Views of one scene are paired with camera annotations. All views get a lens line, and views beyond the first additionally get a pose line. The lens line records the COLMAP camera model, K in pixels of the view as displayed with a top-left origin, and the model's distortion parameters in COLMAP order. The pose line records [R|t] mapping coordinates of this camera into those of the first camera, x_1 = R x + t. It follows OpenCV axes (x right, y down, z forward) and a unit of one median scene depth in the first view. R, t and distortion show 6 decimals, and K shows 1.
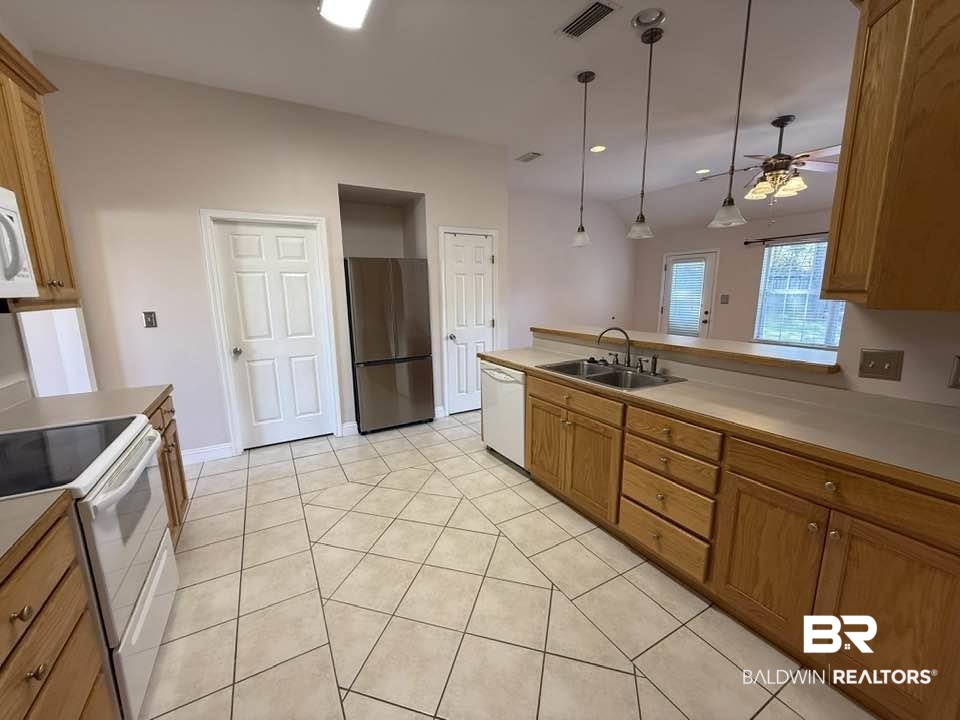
lens RADIAL K [[380.1, 0, 475.3], [0, 380.1, 363.7], [0, 0, 1]] dist [-0.002955, 0.000482]
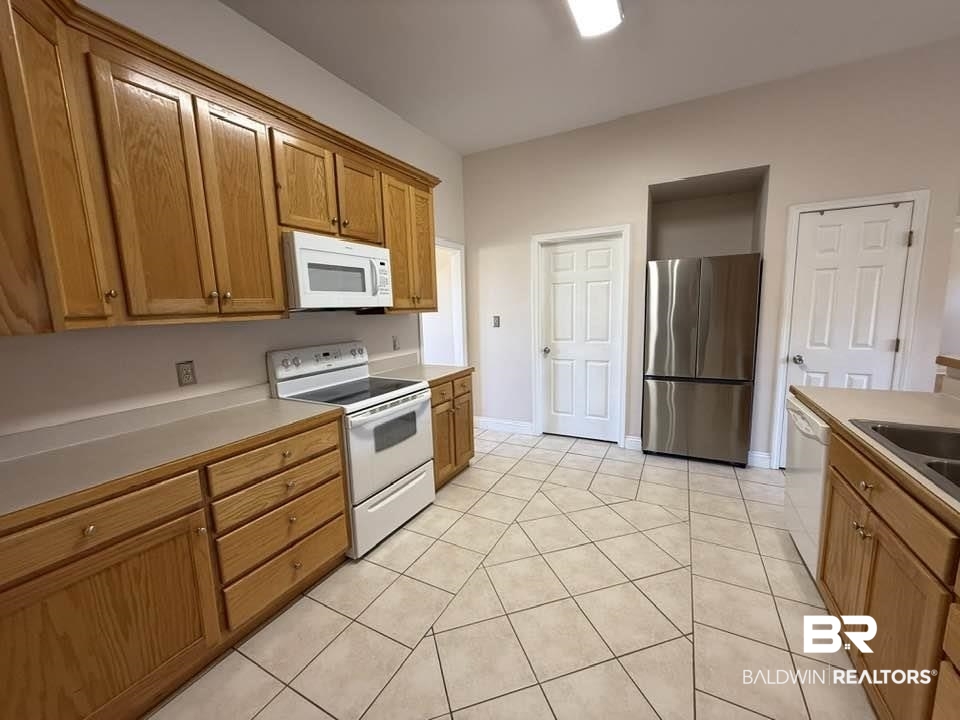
lens RADIAL K [[380.1, 0, 474.6], [0, 380.1, 360.3], [0, 0, 1]] dist [-0.002955, 0.000482]
pose [[0.535816, 0.113912, -0.836615, 0.244145], [-0.137912, 0.989358, 0.046382, -0.023728], [0.832996, 0.090527, 0.545823, 0.146856]]
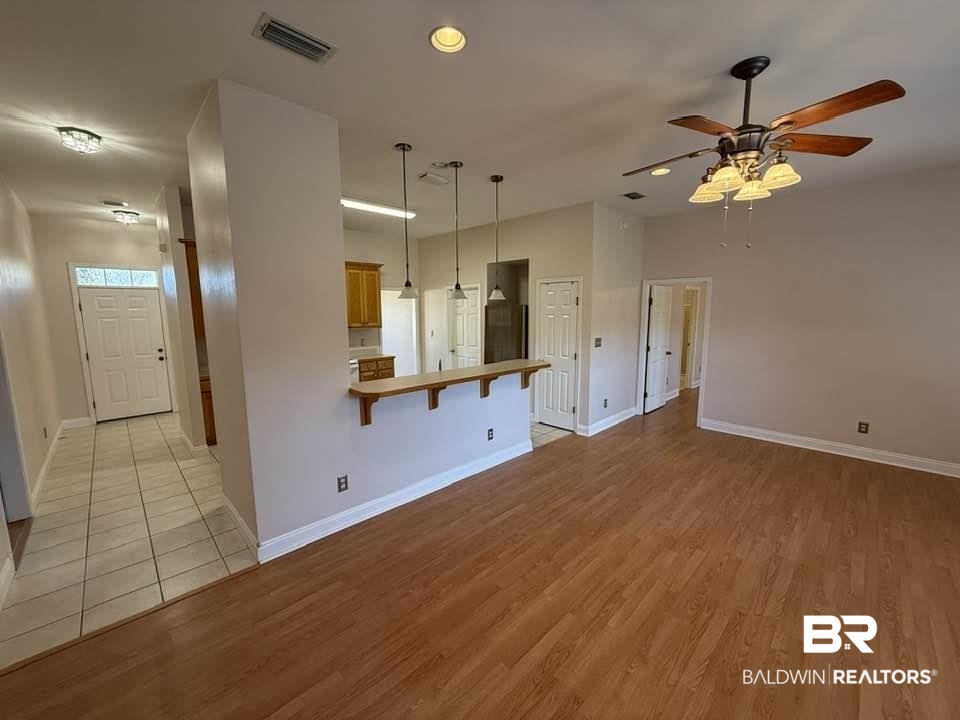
lens RADIAL K [[380.1, 0, 473.5], [0, 380.1, 361.1], [0, 0, 1]] dist [-0.002955, 0.000482]
pose [[0.248522, 0.139685, -0.958502, 1.326125], [-0.178032, 0.979276, 0.096552, -0.186793], [0.952125, 0.146649, 0.268240, 0.515948]]
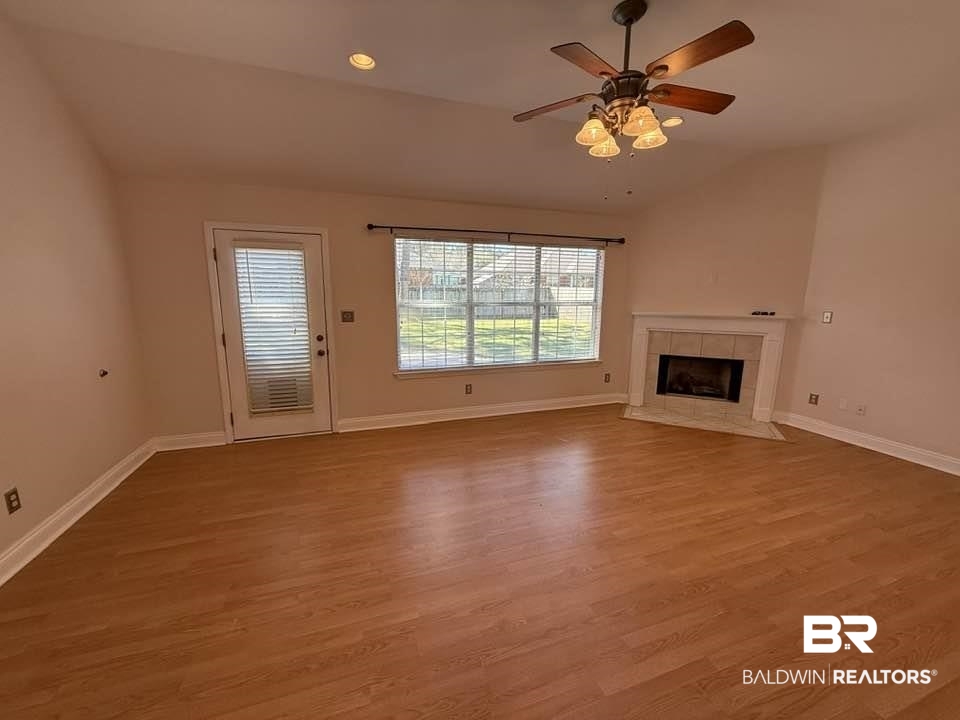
lens RADIAL K [[380.1, 0, 474.4], [0, 380.1, 359.2], [0, 0, 1]] dist [-0.002955, 0.000482]
pose [[0.180617, -0.156660, 0.970997, 0.138230], [0.177173, 0.976266, 0.124554, -0.243873], [-0.967464, 0.149538, 0.204087, 1.190597]]
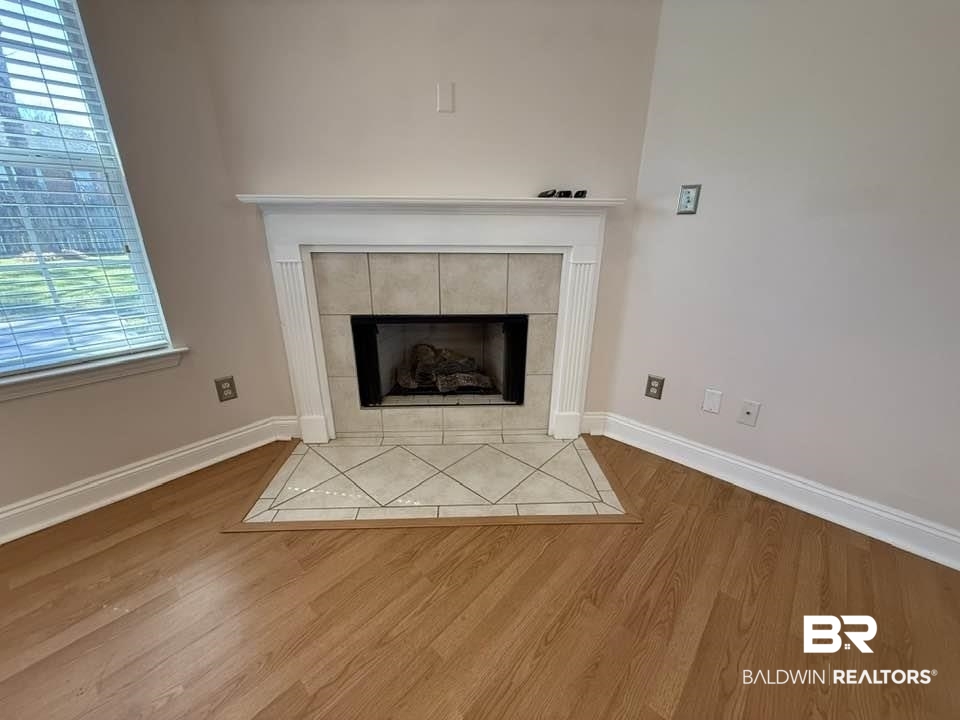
lens RADIAL K [[380.1, 0, 475.1], [0, 380.1, 362.4], [0, 0, 1]] dist [-0.002955, 0.000482]
pose [[-0.311015, -0.319224, 0.895191, 1.030784], [0.175983, 0.906273, 0.384317, -0.085521], [-0.933970, 0.277067, -0.225686, 0.798242]]
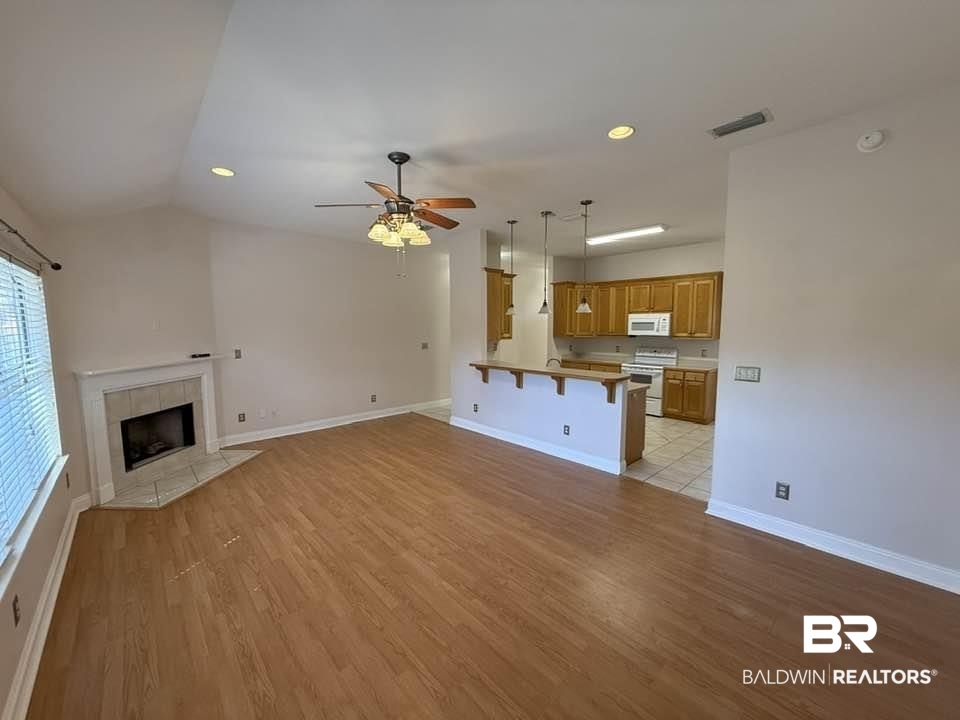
lens RADIAL K [[380.1, 0, 478.0], [0, 380.1, 357.8], [0, 0, 1]] dist [-0.002955, 0.000482]
pose [[-0.973434, 0.035793, -0.226152, 0.857537], [-0.027981, 0.961707, 0.272647, -0.450443], [0.227251, 0.271732, -0.935157, 1.969223]]
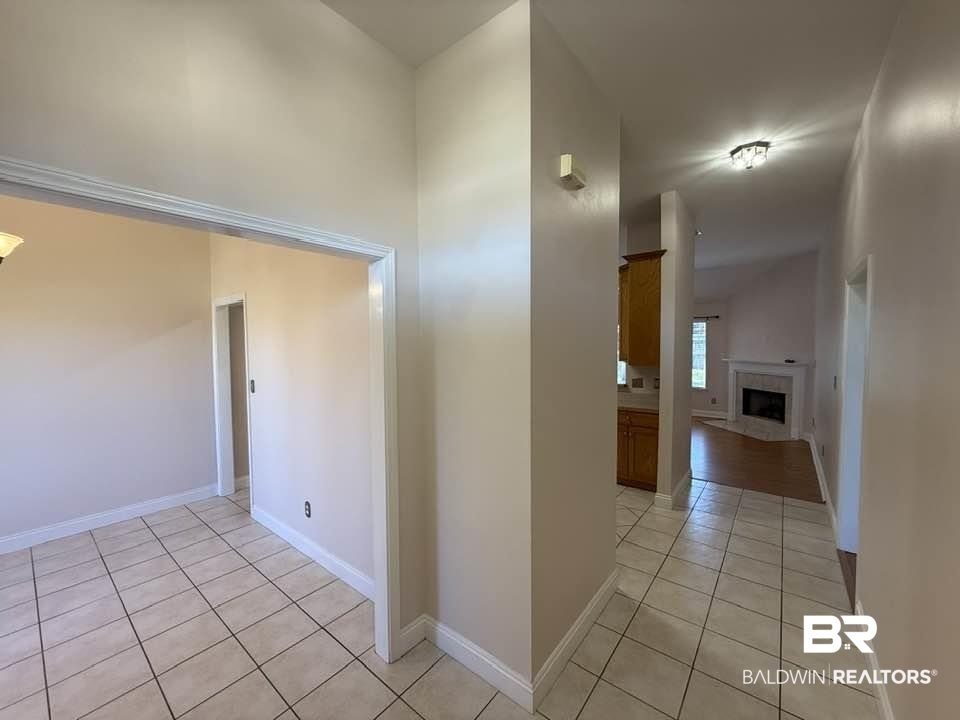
lens RADIAL K [[380.1, 0, 474.5], [0, 380.1, 361.9], [0, 0, 1]] dist [-0.002955, 0.000482]
pose [[0.929680, -0.016026, 0.368019, -0.524950], [0.069482, 0.988749, -0.132469, 0.060140], [-0.361755, 0.148725, 0.920334, -0.564212]]
